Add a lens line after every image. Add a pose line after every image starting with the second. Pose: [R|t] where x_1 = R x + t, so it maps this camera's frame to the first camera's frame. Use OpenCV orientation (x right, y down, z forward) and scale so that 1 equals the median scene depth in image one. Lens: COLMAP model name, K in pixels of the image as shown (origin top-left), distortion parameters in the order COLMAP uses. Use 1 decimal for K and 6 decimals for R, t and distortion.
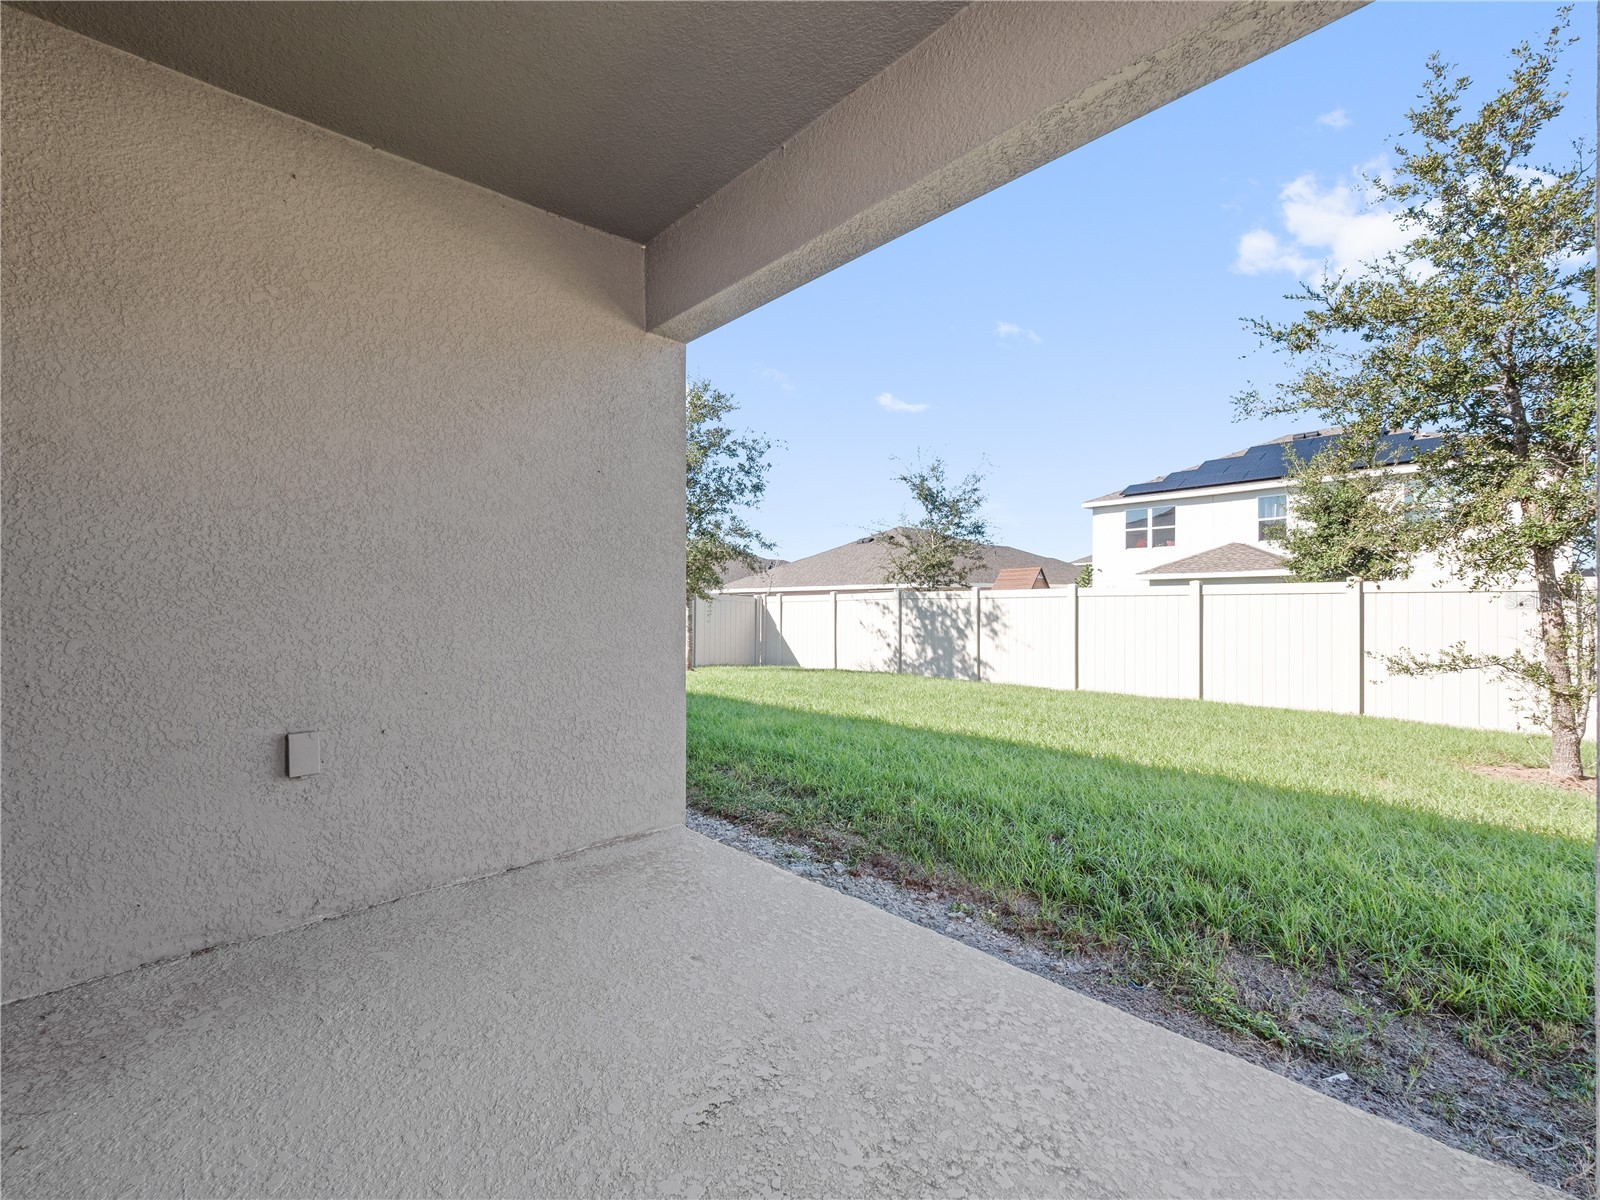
lens RADIAL K [[691.7, 0, 780.5], [0, 691.7, 605.4], [0, 0, 1]] dist [0.000661, -0.000117]
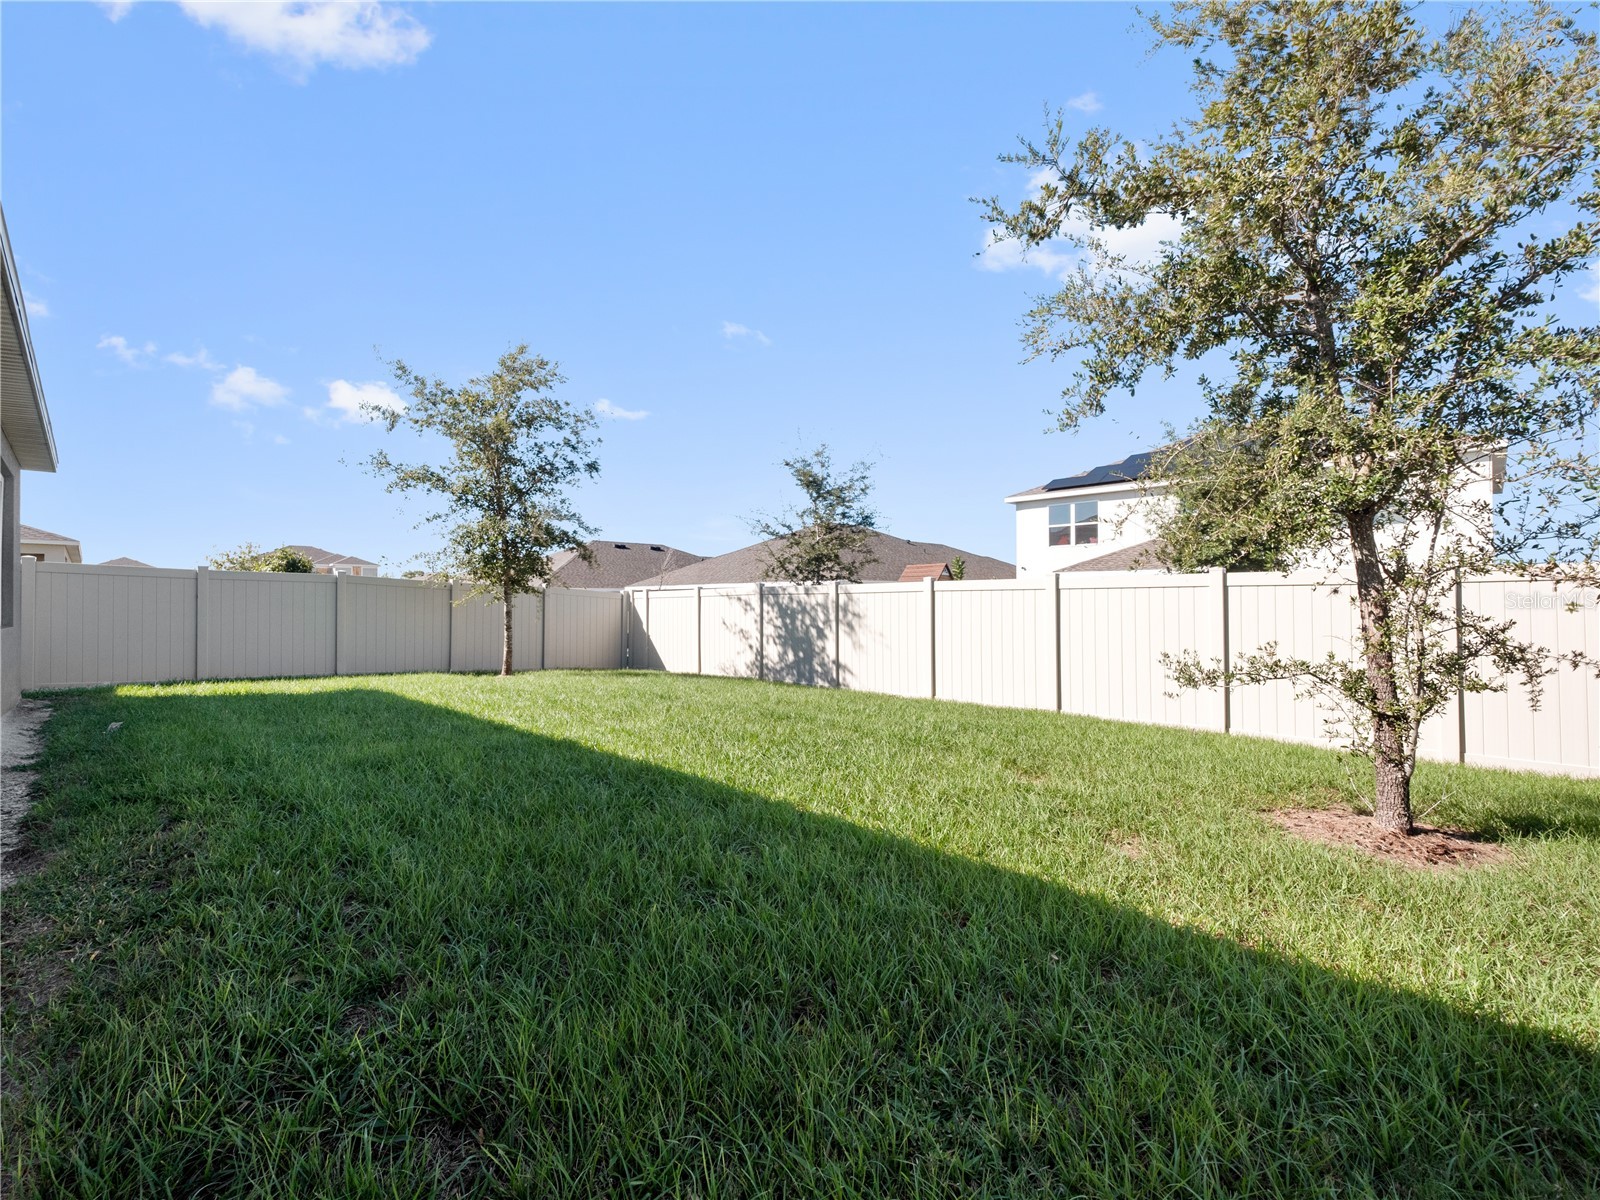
lens RADIAL K [[689.7, 0, 792.9], [0, 689.7, 592.9], [0, 0, 1]] dist [0.001246, -0.000647]
pose [[0.999237, 0.005845, 0.038624, 0.182623], [-0.005034, 0.999765, -0.021069, 0.007169], [-0.038738, 0.020858, 0.999032, 0.113961]]
